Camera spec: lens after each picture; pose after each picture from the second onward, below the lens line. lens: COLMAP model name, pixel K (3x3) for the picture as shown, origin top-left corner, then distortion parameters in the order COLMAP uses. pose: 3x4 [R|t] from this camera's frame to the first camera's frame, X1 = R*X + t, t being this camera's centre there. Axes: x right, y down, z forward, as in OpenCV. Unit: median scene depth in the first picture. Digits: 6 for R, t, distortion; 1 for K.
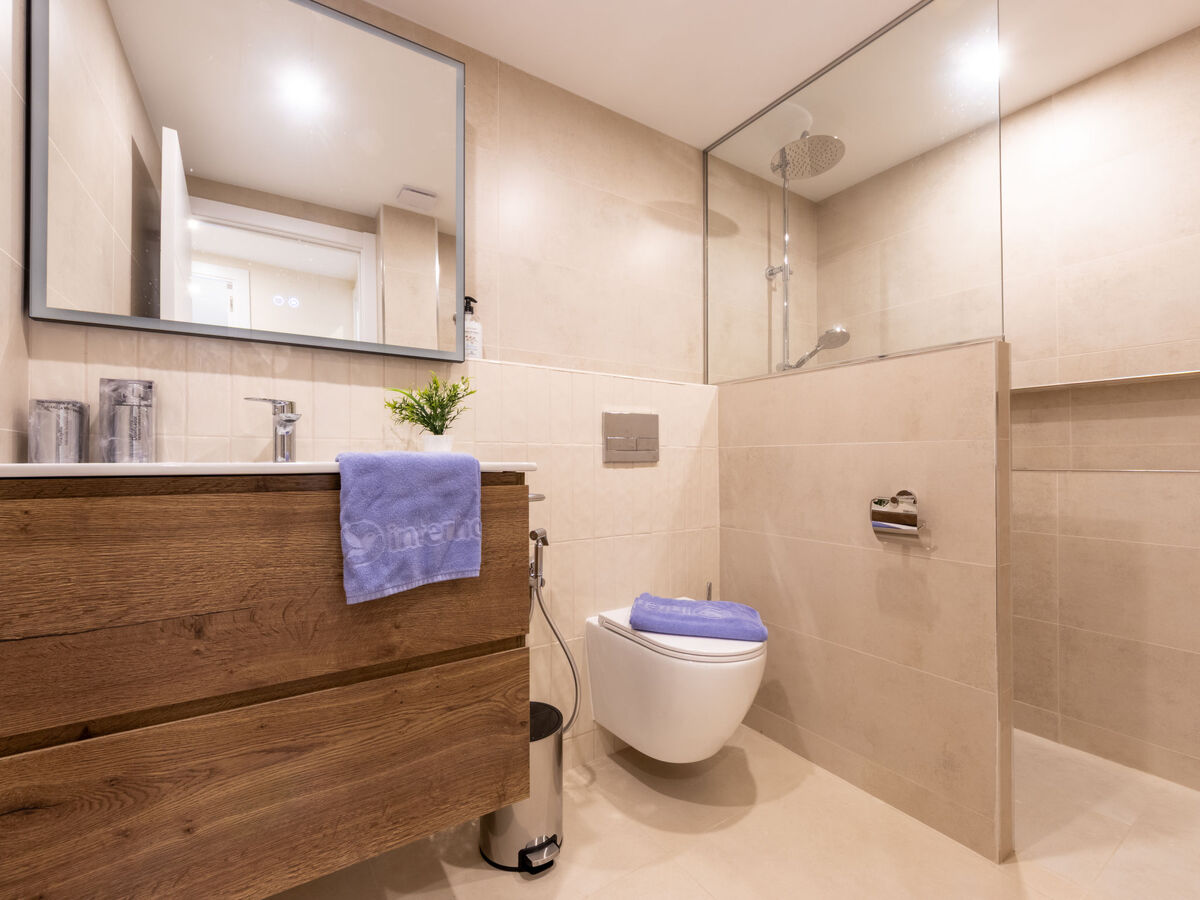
lens RADIAL K [[534.7, 0, 606.5], [0, 534.7, 450.3], [0, 0, 1]] dist [-0.000805, -0.000293]
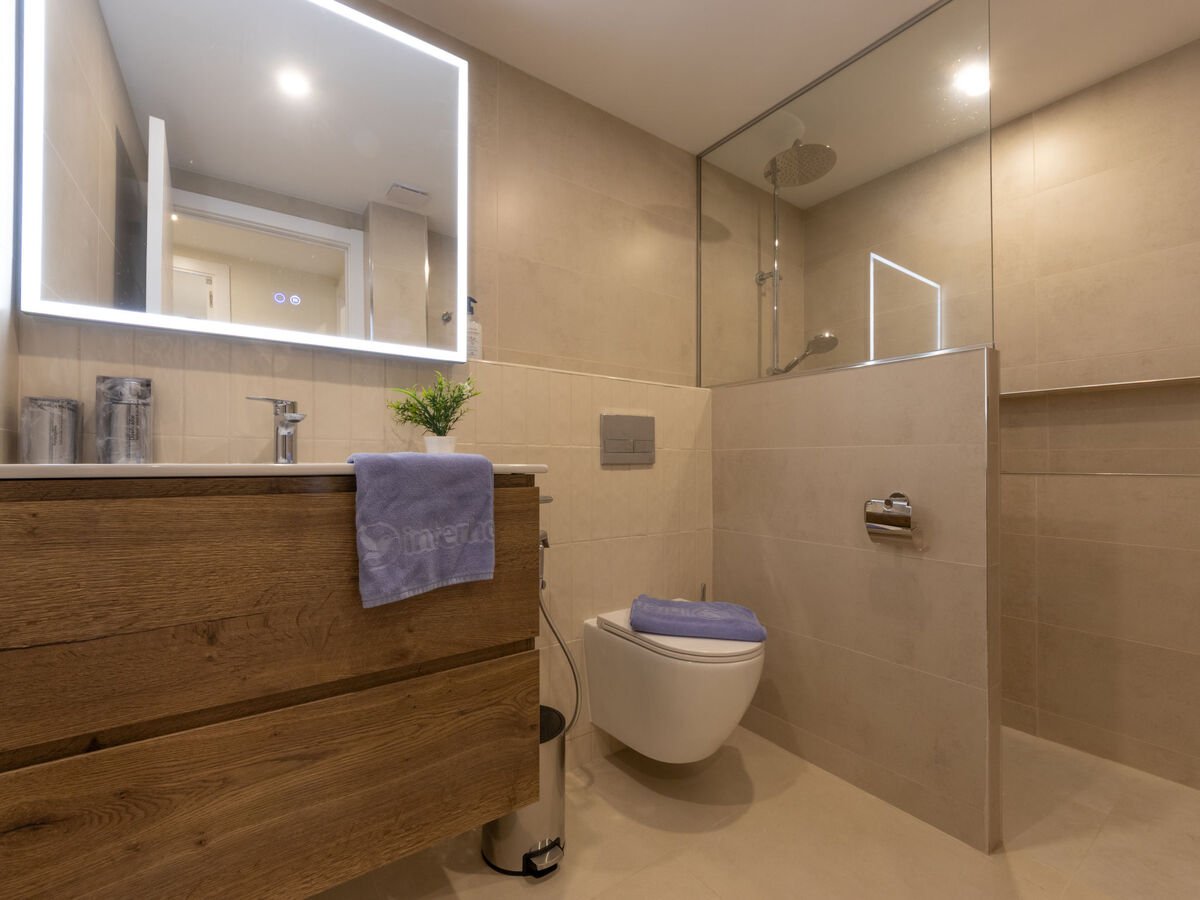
lens RADIAL K [[534.7, 0, 606.5], [0, 534.7, 450.3], [0, 0, 1]] dist [-0.000805, -0.000293]
pose [[0.999061, 0.004478, 0.043084, -0.062581], [-0.004361, 0.999987, -0.002807, -0.001313], [-0.043096, 0.002617, 0.999068, -0.002098]]
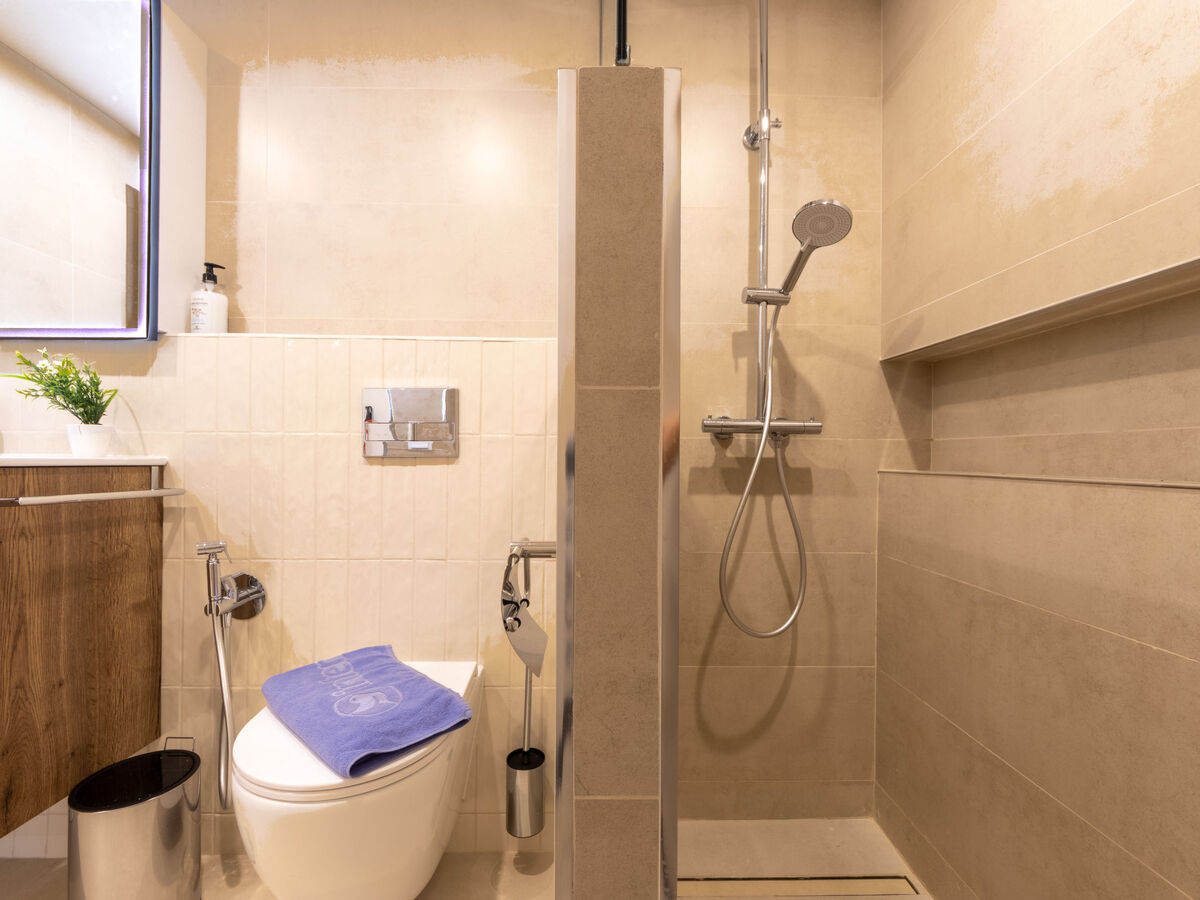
lens RADIAL K [[534.7, 0, 606.5], [0, 534.7, 450.3], [0, 0, 1]] dist [-0.000805, -0.000293]
pose [[0.835542, 0.000408, -0.549427, 1.086274], [0.006100, 0.999931, 0.010019, 0.012643], [0.549393, -0.011723, 0.835482, 0.920479]]
